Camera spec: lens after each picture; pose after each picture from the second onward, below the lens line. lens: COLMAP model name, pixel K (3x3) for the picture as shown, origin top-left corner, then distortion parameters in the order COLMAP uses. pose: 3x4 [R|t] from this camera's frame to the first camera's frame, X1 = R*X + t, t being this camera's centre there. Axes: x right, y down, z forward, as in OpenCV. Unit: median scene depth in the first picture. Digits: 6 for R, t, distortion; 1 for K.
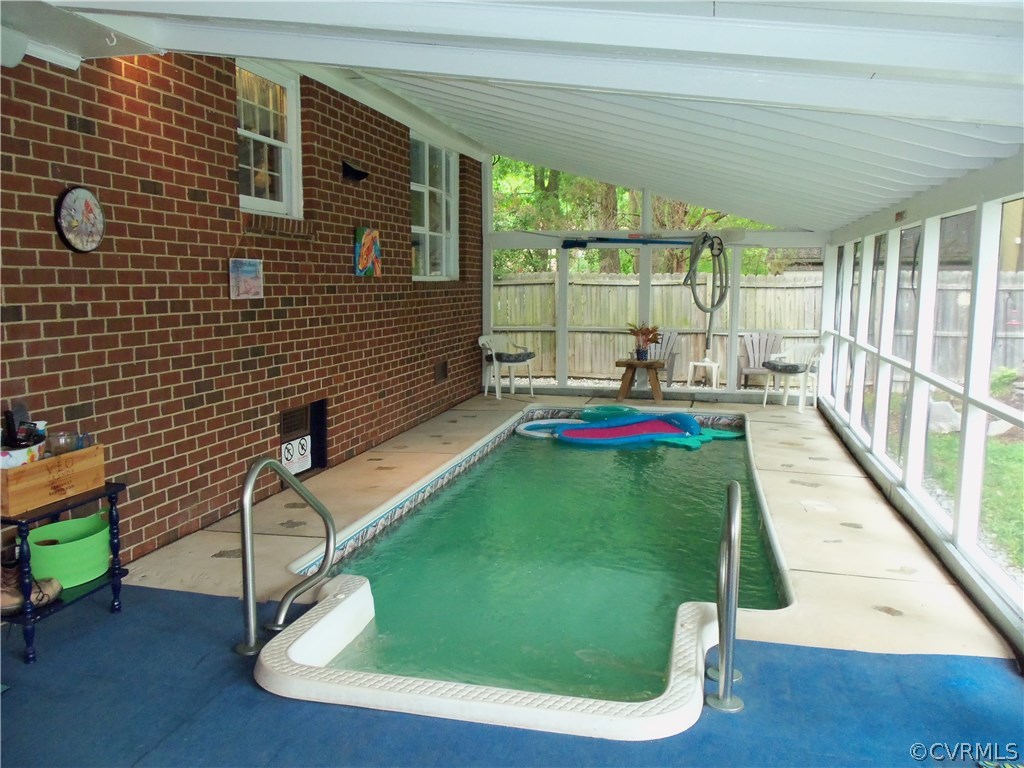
lens RADIAL K [[859.7, 0, 512.0], [0, 859.7, 384.0], [0, 0, 1]] dist [-0.027368, -0.003401]
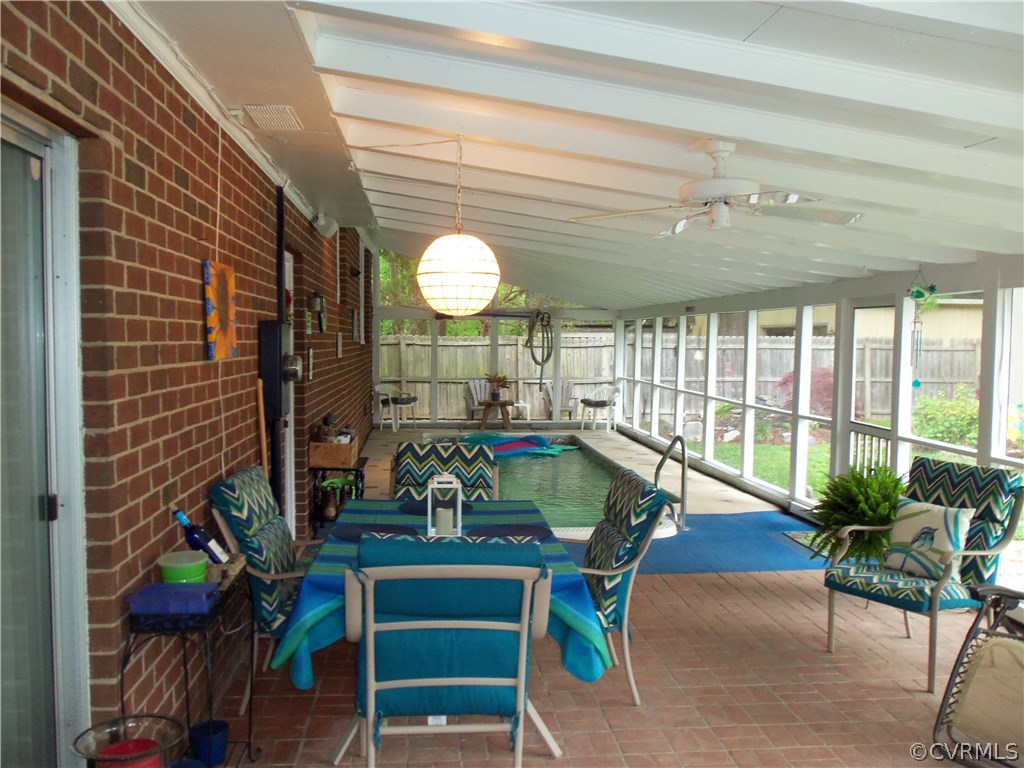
lens RADIAL K [[859.7, 0, 512.0], [0, 859.7, 384.0], [0, 0, 1]] dist [-0.027368, -0.003401]
pose [[0.945043, -0.014451, 0.326625, -0.278566], [0.035606, 0.997630, -0.058883, 0.028484], [-0.325000, 0.067277, 0.943318, -0.318902]]
